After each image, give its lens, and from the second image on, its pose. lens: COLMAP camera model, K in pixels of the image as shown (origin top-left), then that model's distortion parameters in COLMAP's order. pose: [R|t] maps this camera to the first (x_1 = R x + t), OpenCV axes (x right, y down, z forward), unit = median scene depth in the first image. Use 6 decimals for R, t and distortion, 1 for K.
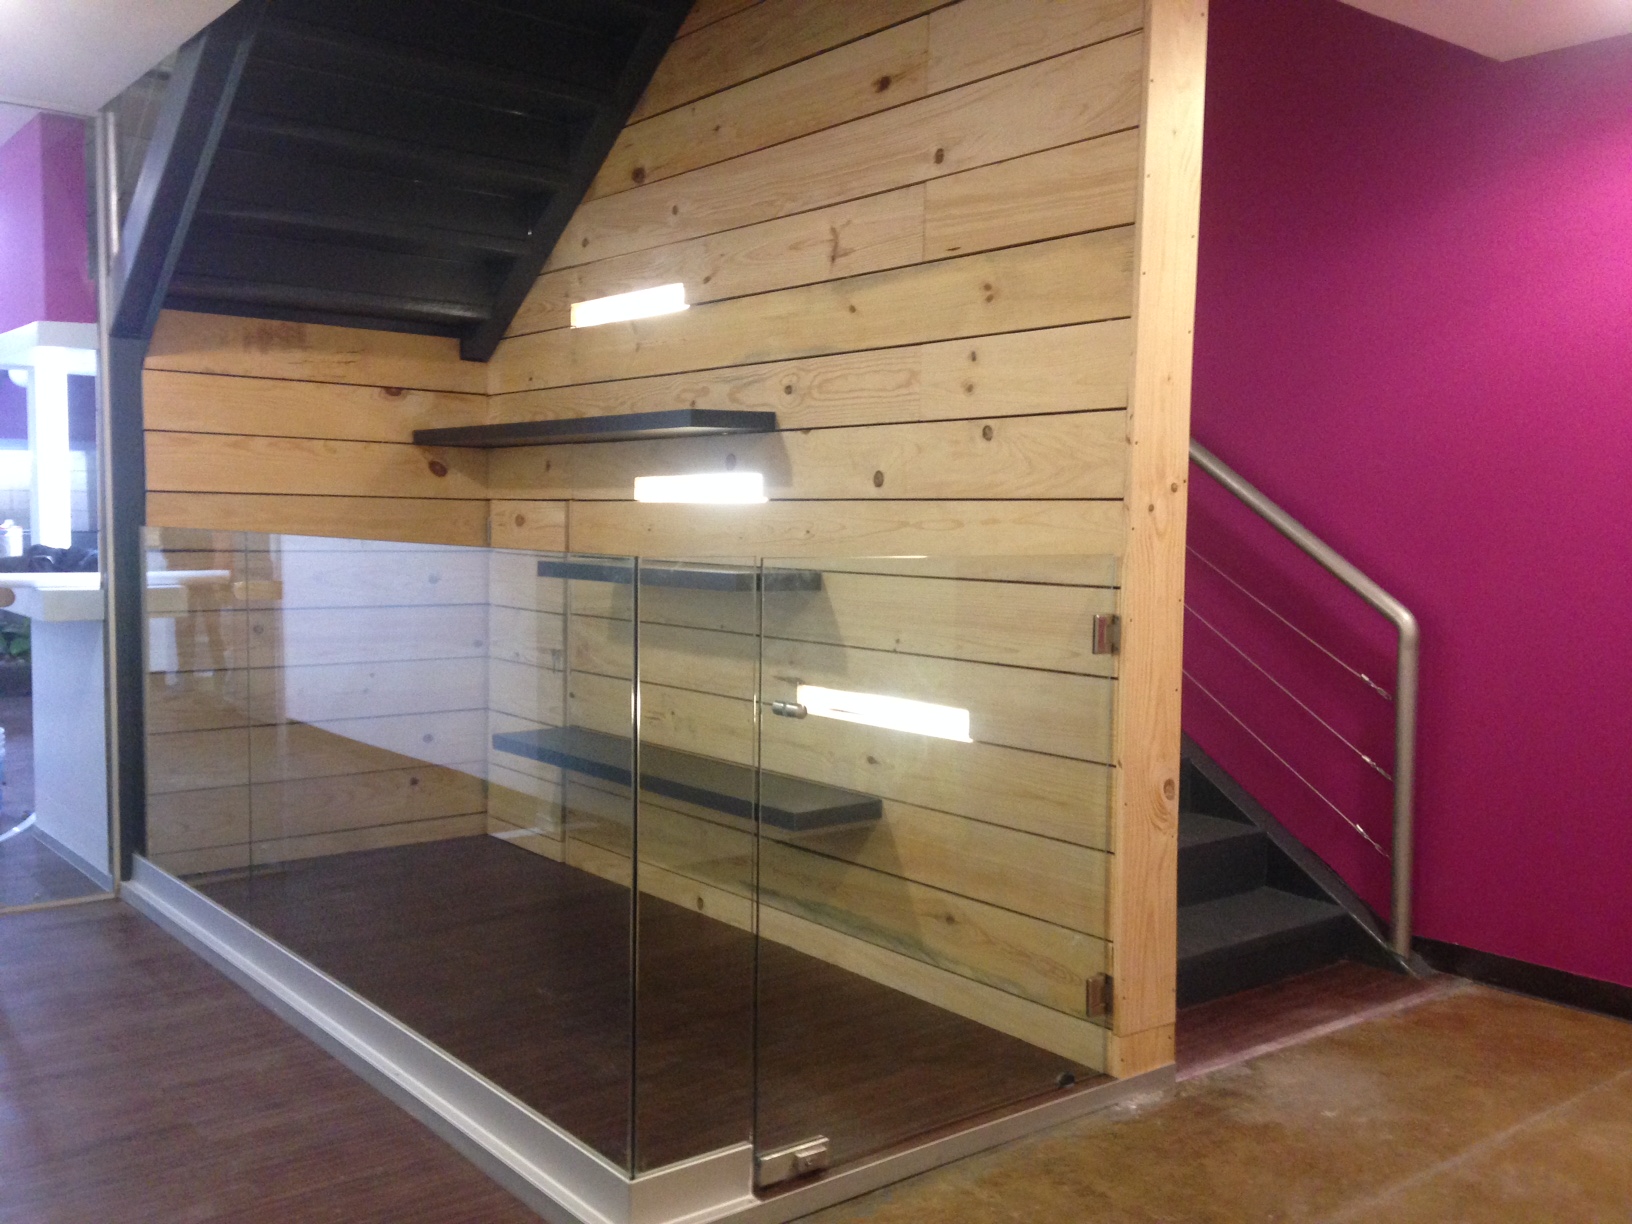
lens RADIAL K [[1473.4, 0, 816.0], [0, 1473.4, 612.0], [0, 0, 1]] dist [0.166152, -0.236344]
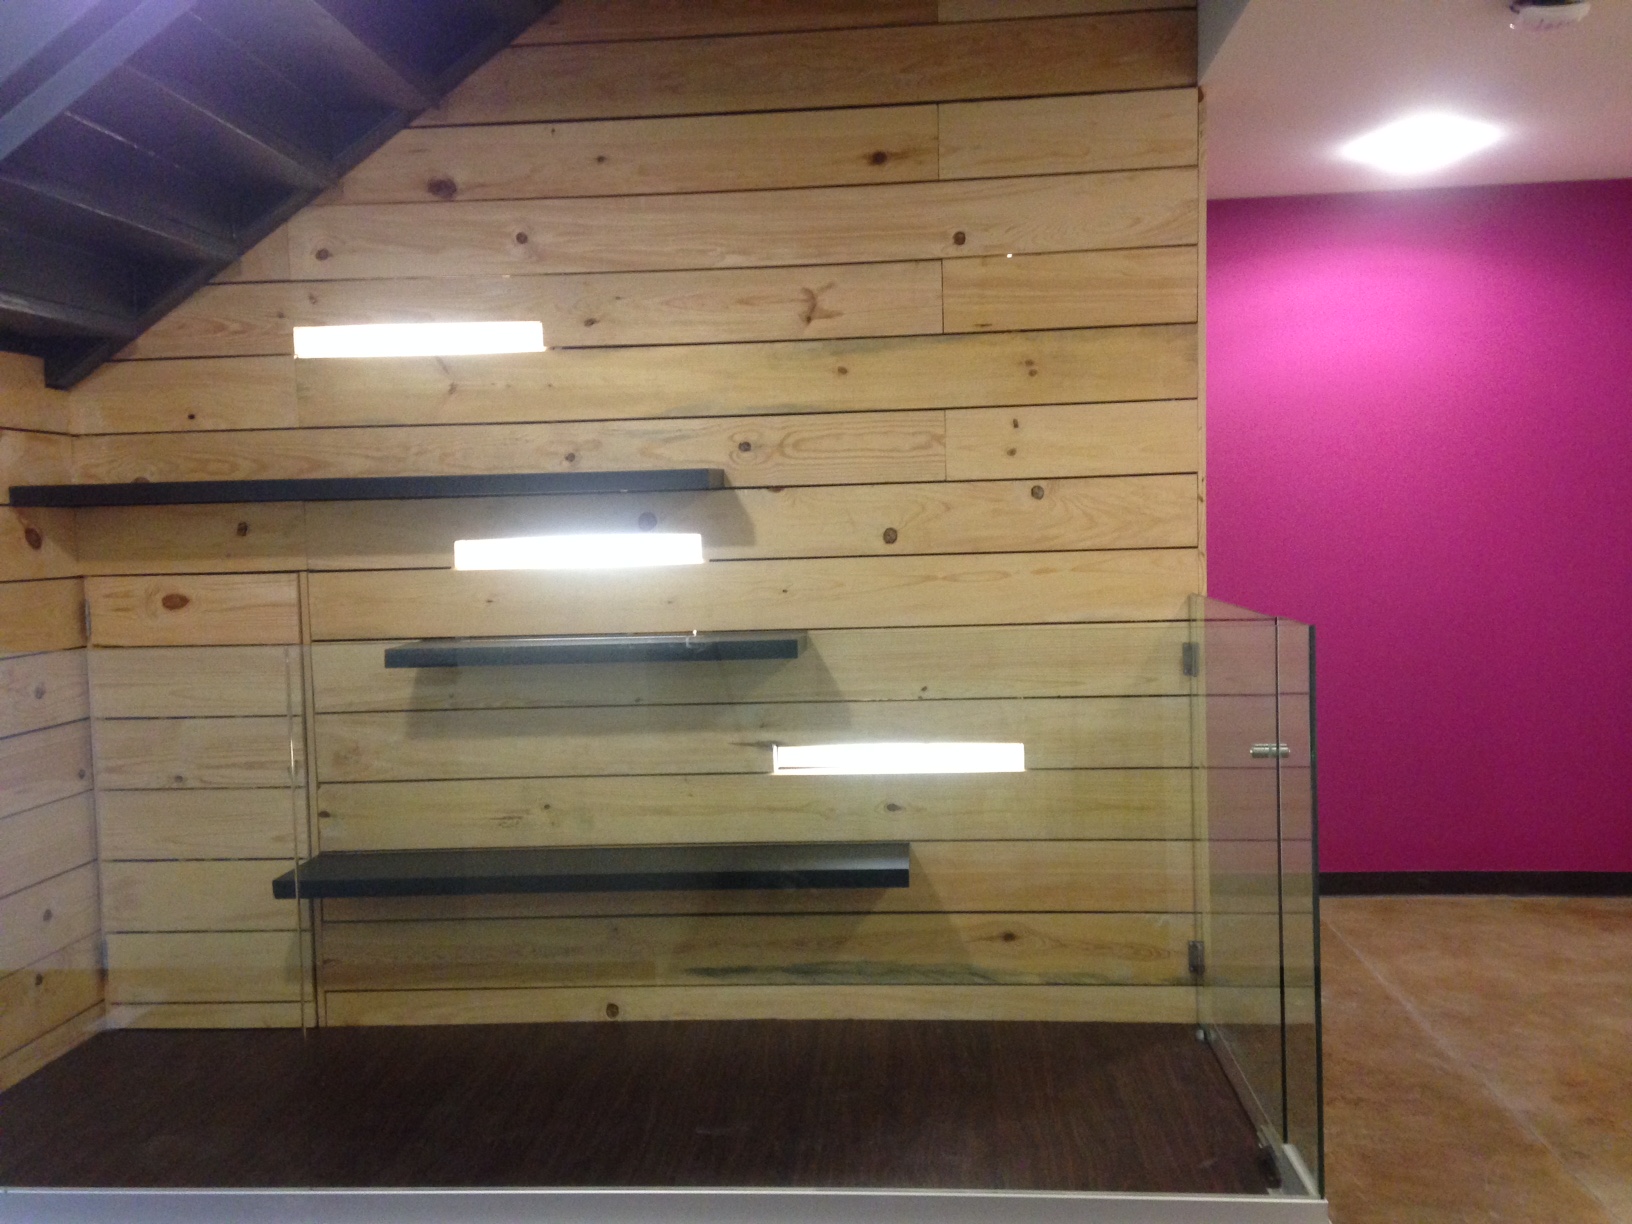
lens RADIAL K [[1473.4, 0, 816.0], [0, 1473.4, 612.0], [0, 0, 1]] dist [0.166152, -0.236344]
pose [[0.682105, -0.076566, 0.727235, -0.715126], [0.085104, 0.996057, 0.025046, -0.063939], [-0.726285, 0.044806, 0.685932, 0.312739]]
